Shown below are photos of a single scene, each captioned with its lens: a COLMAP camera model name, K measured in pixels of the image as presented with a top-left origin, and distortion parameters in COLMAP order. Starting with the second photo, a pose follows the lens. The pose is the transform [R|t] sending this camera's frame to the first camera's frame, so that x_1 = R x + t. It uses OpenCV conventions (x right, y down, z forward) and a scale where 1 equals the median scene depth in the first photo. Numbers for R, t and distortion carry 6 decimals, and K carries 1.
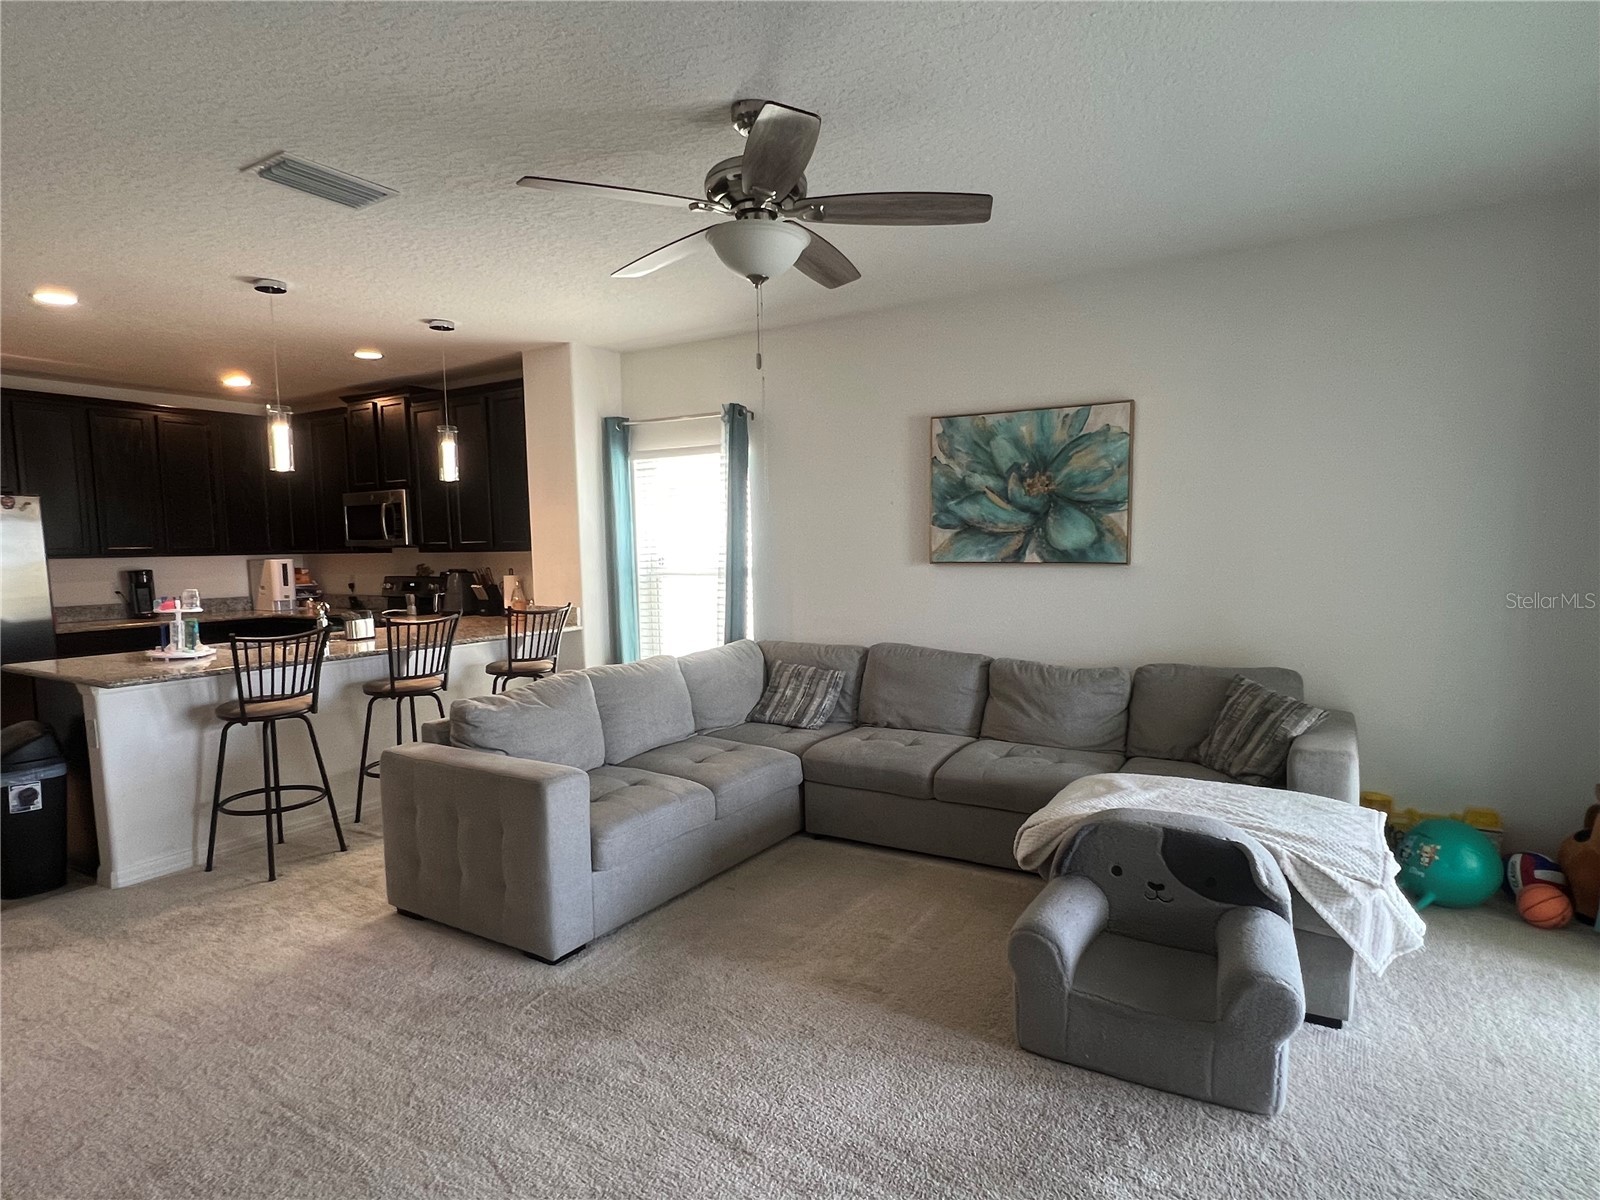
lens RADIAL K [[899.7, 0, 809.7], [0, 899.7, 631.7], [0, 0, 1]] dist [0.001452, -0.004503]
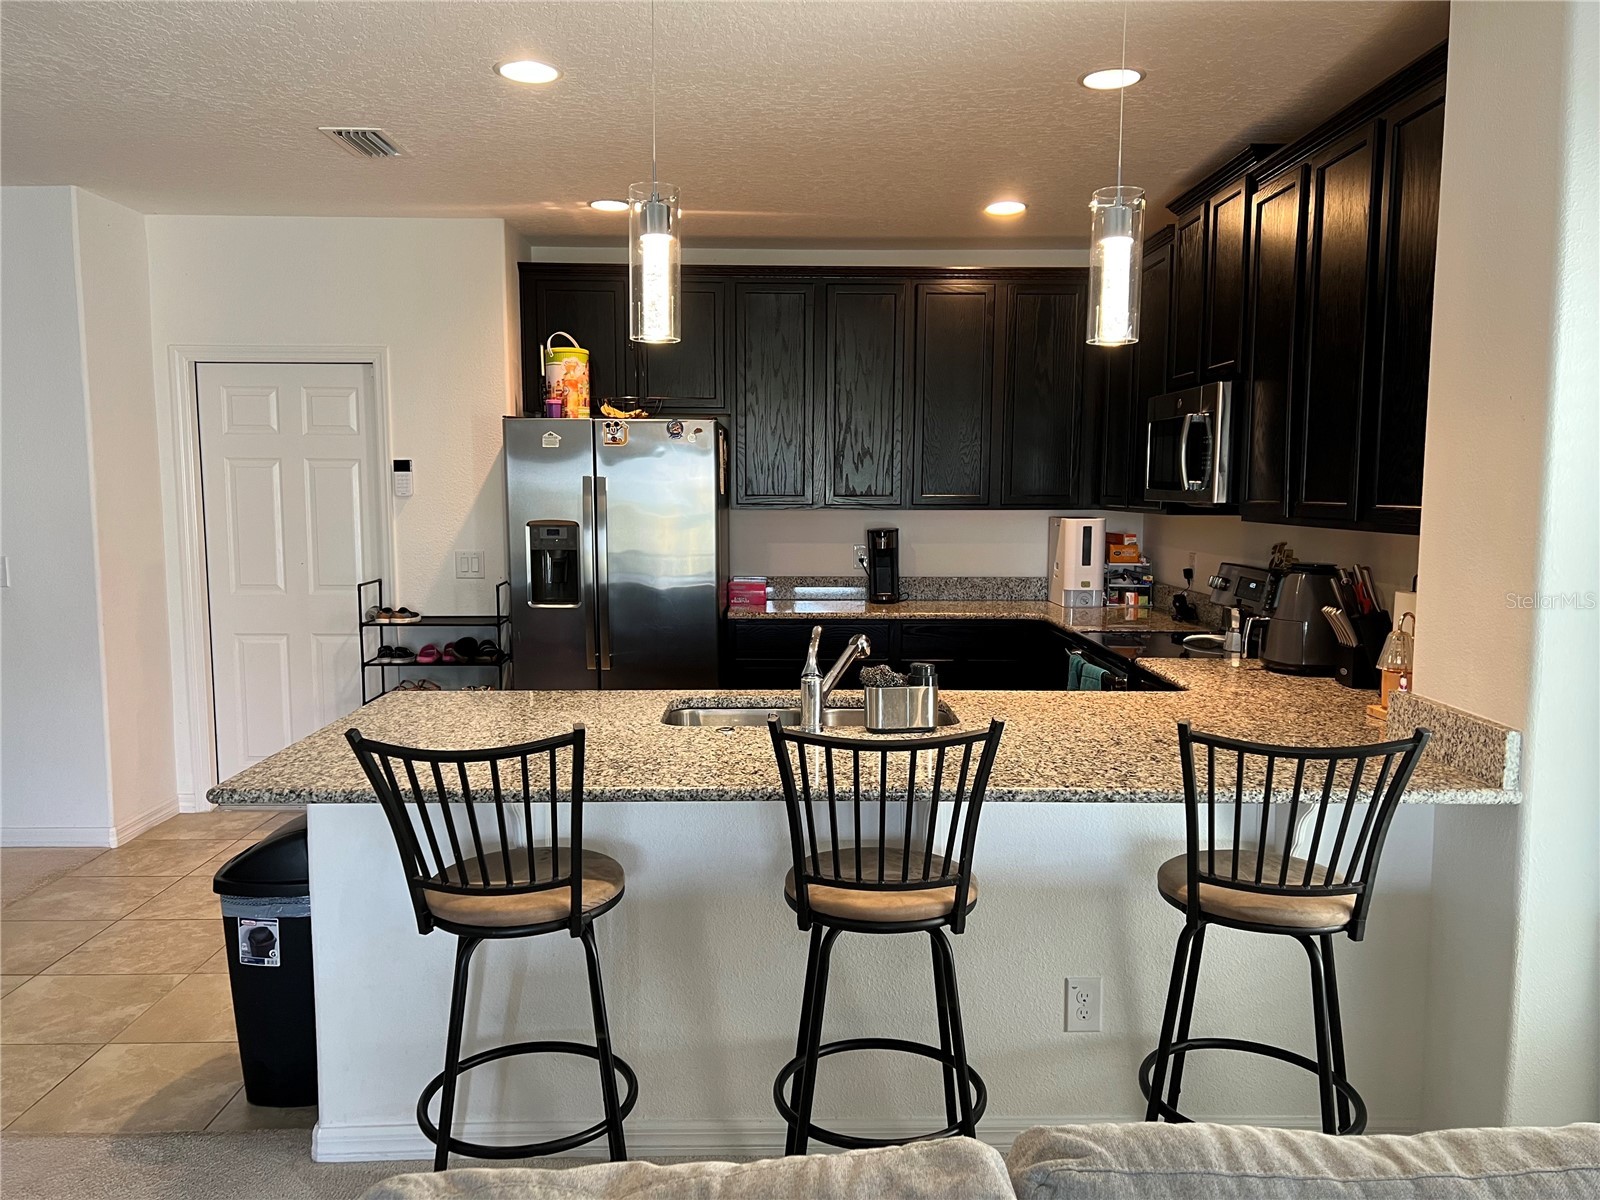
lens RADIAL K [[1200.7, 0, 794.9], [0, 1200.7, 596.8], [0, 0, 1]] dist [0.058313, -0.069269]
pose [[0.530194, 0.097724, -0.842226, -0.035877], [-0.097357, 0.993782, 0.054022, -0.060423], [0.842269, 0.053355, 0.536411, 0.480407]]
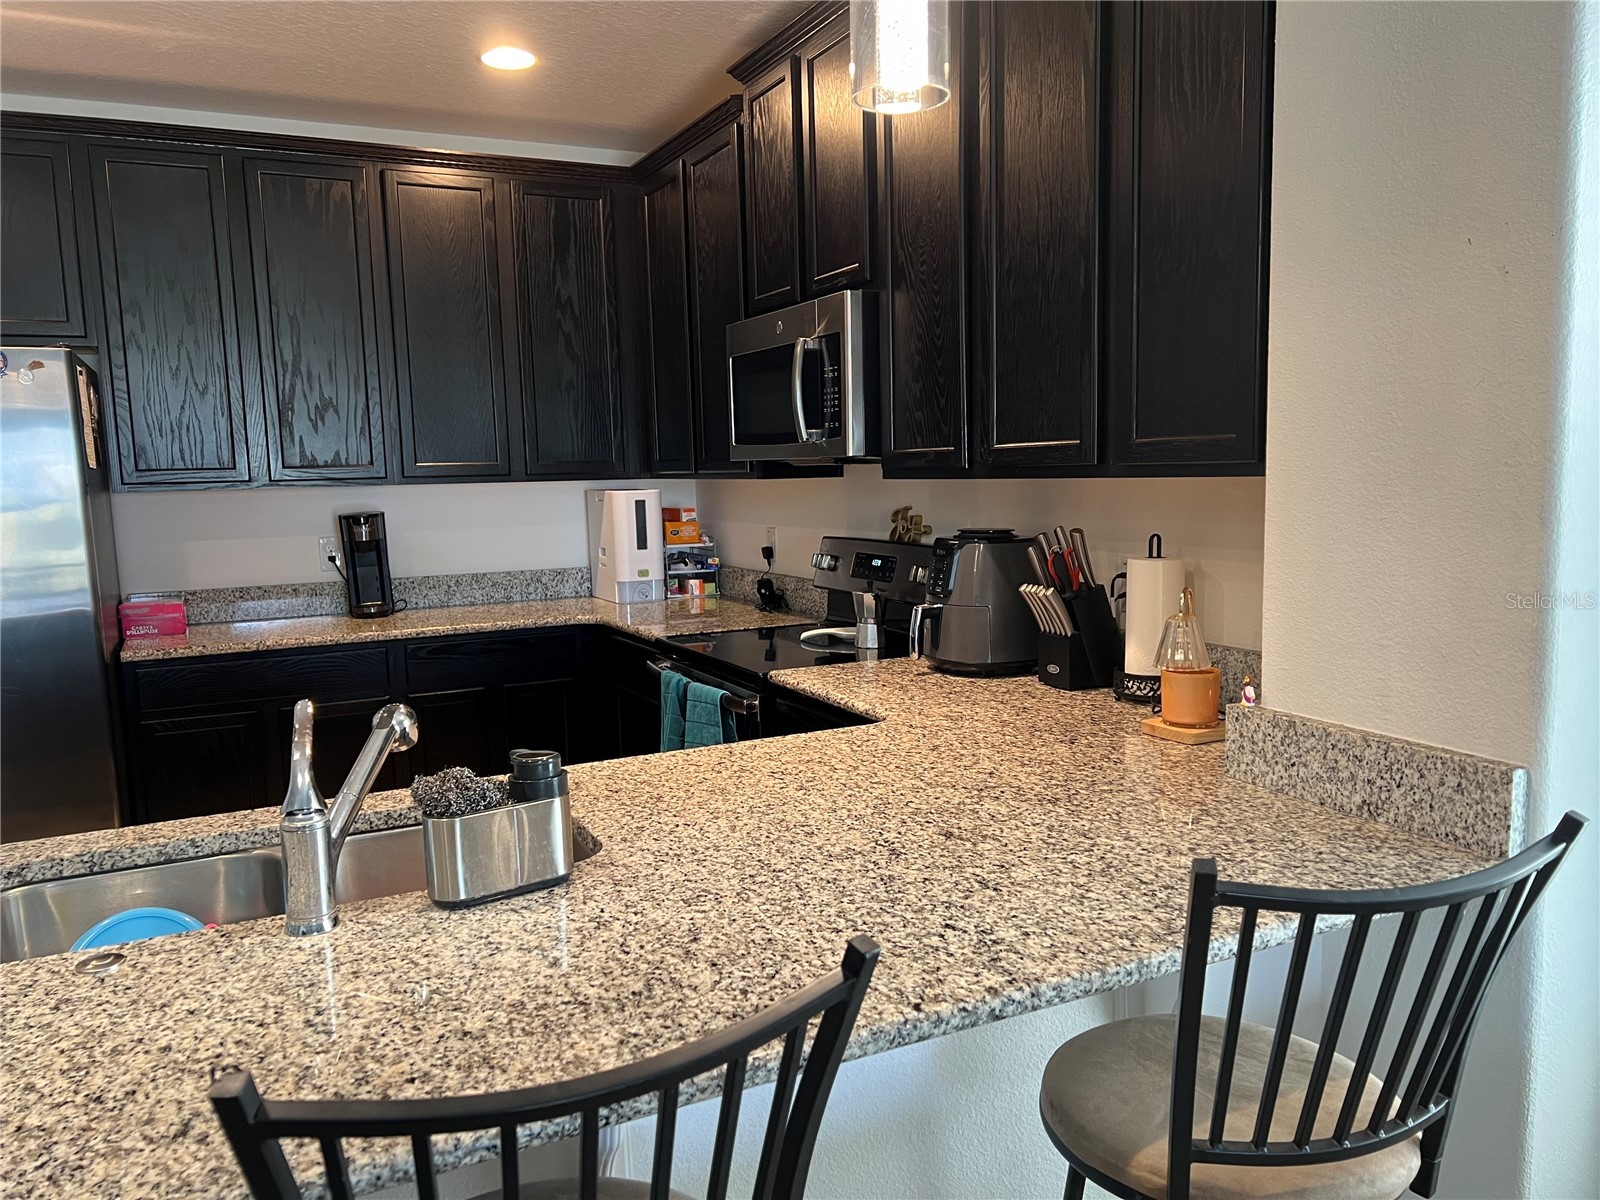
lens RADIAL K [[1200.7, 0, 804.8], [0, 1200.7, 620.4], [0, 0, 1]] dist [0.058313, -0.069269]
pose [[0.846538, 0.064948, -0.528352, -0.212339], [-0.043587, 0.997653, 0.052802, -0.056216], [0.530541, -0.021669, 0.847382, 0.588732]]
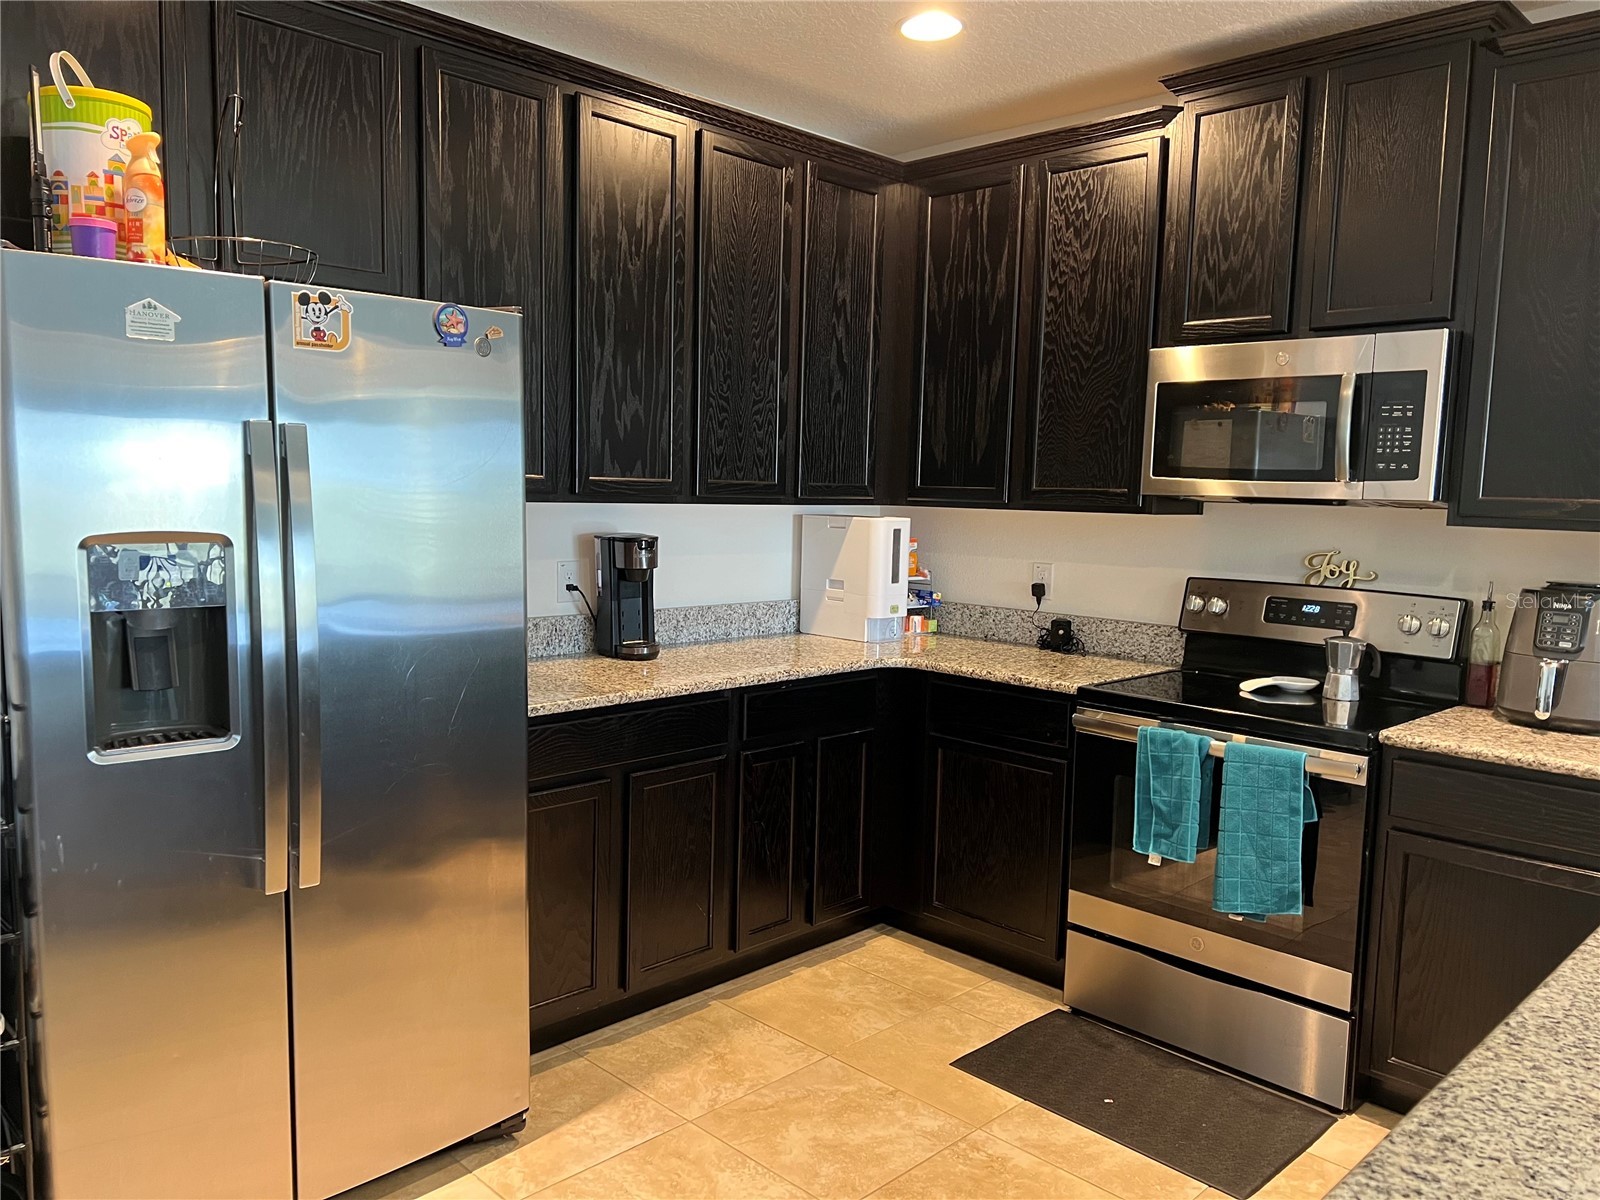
lens RADIAL K [[1200.7, 0, 794.9], [0, 1200.7, 619.3], [0, 0, 1]] dist [0.058313, -0.069269]
pose [[0.966302, 0.067286, -0.248462, -0.542243], [-0.064393, 0.997729, 0.019763, -0.046912], [0.249227, -0.003097, 0.968440, 0.508639]]
